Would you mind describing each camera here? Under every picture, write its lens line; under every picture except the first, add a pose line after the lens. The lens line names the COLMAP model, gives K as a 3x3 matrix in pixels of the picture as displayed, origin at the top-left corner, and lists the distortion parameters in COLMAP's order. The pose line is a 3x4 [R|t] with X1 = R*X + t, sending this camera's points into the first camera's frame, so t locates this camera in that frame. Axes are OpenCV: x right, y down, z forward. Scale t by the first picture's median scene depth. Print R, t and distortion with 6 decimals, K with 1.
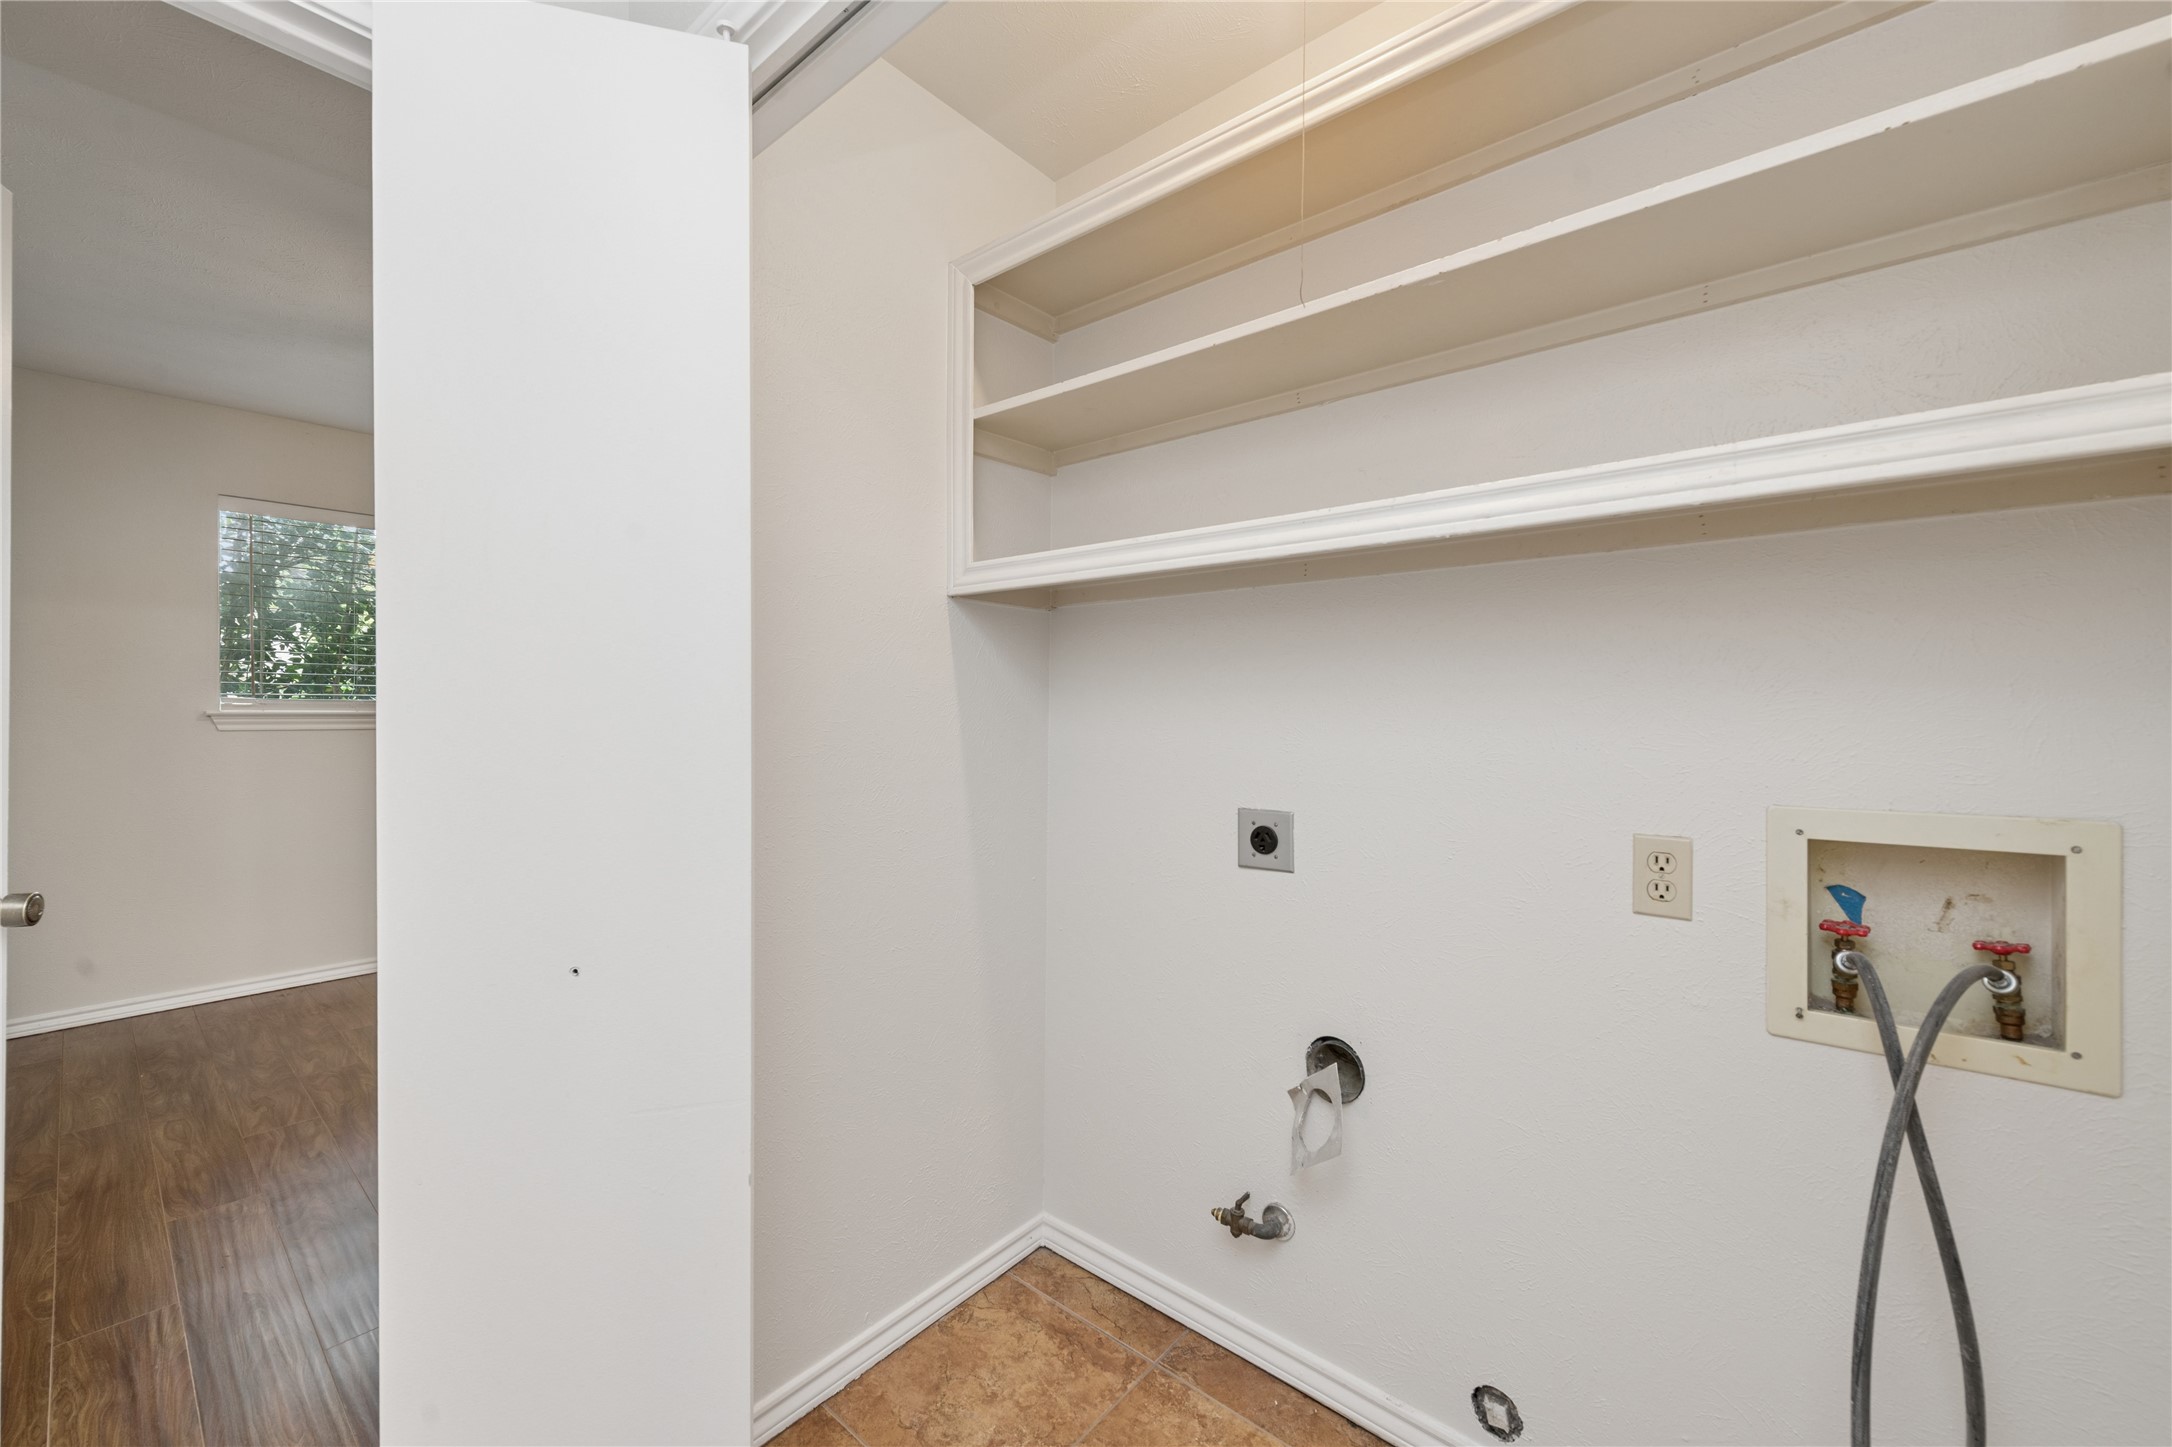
lens RADIAL K [[855.7, 0, 1077.4], [0, 855.7, 713.9], [0, 0, 1]] dist [0.013164, -0.003224]
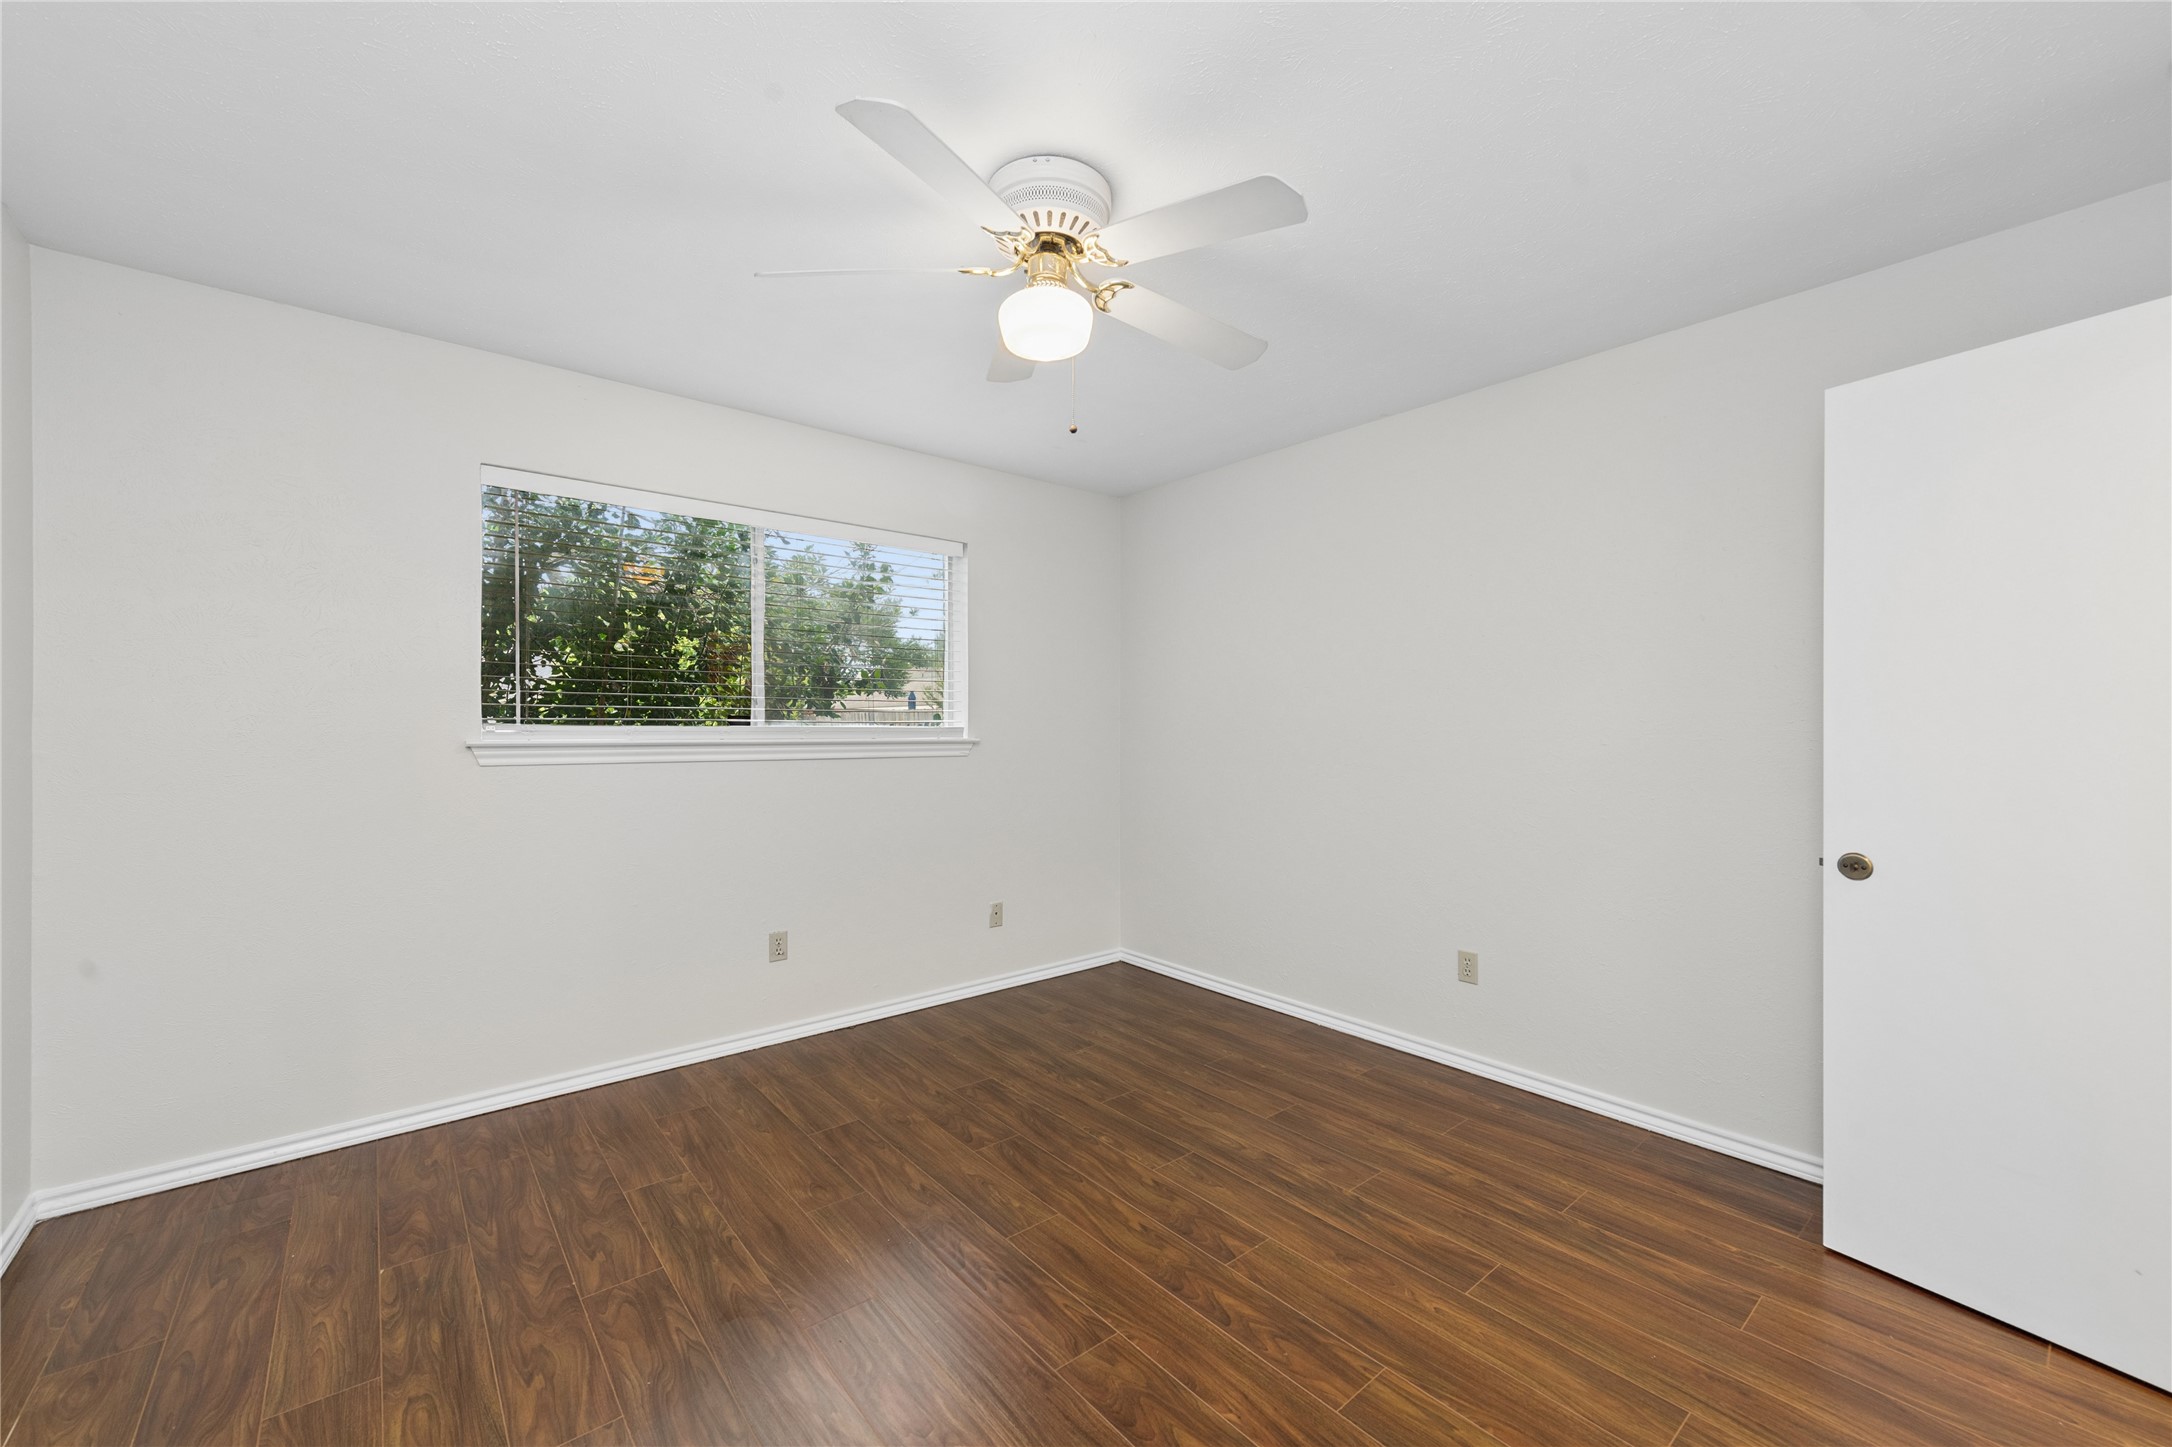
lens RADIAL K [[855.7, 0, 1087.7], [0, 855.7, 718.0], [0, 0, 1]] dist [0.013164, -0.003224]
pose [[0.986809, -0.003764, -0.161844, -0.273876], [0.001531, 0.999902, -0.013919, -0.011244], [0.161880, 0.013488, 0.986718, 0.269801]]
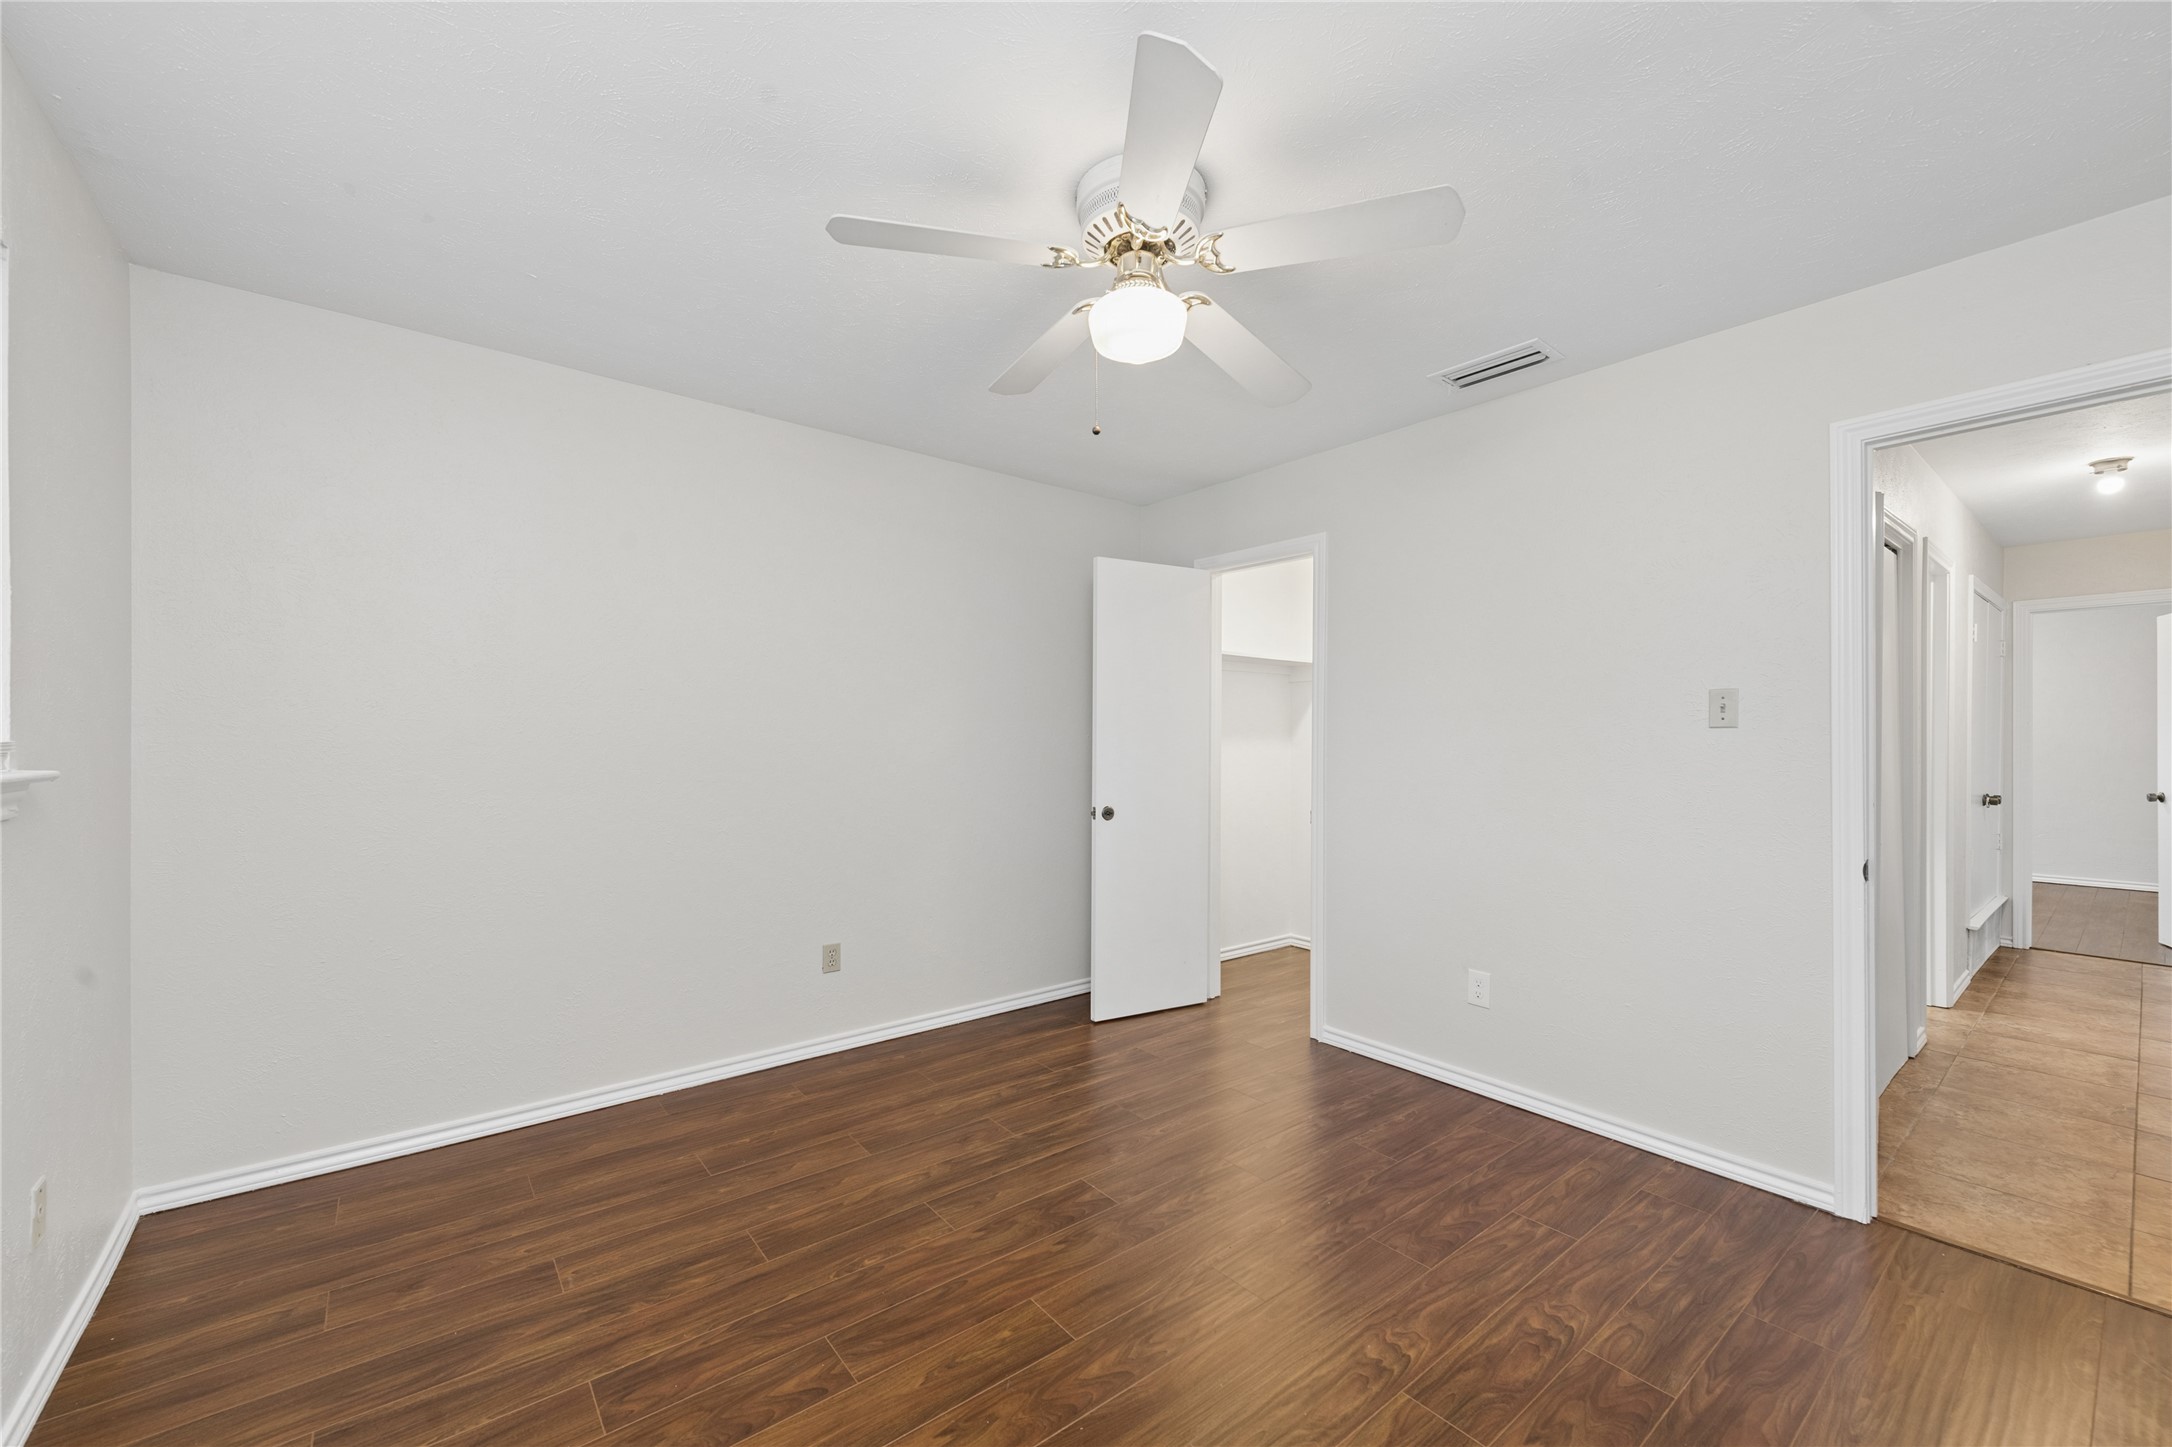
lens RADIAL K [[855.7, 0, 1086.7], [0, 855.7, 733.8], [0, 0, 1]] dist [0.013164, -0.003224]
pose [[0.177715, -0.001230, 0.984081, -1.093779], [-0.003227, 0.999993, 0.001833, -0.024453], [-0.984077, -0.003501, 0.177710, 0.875764]]
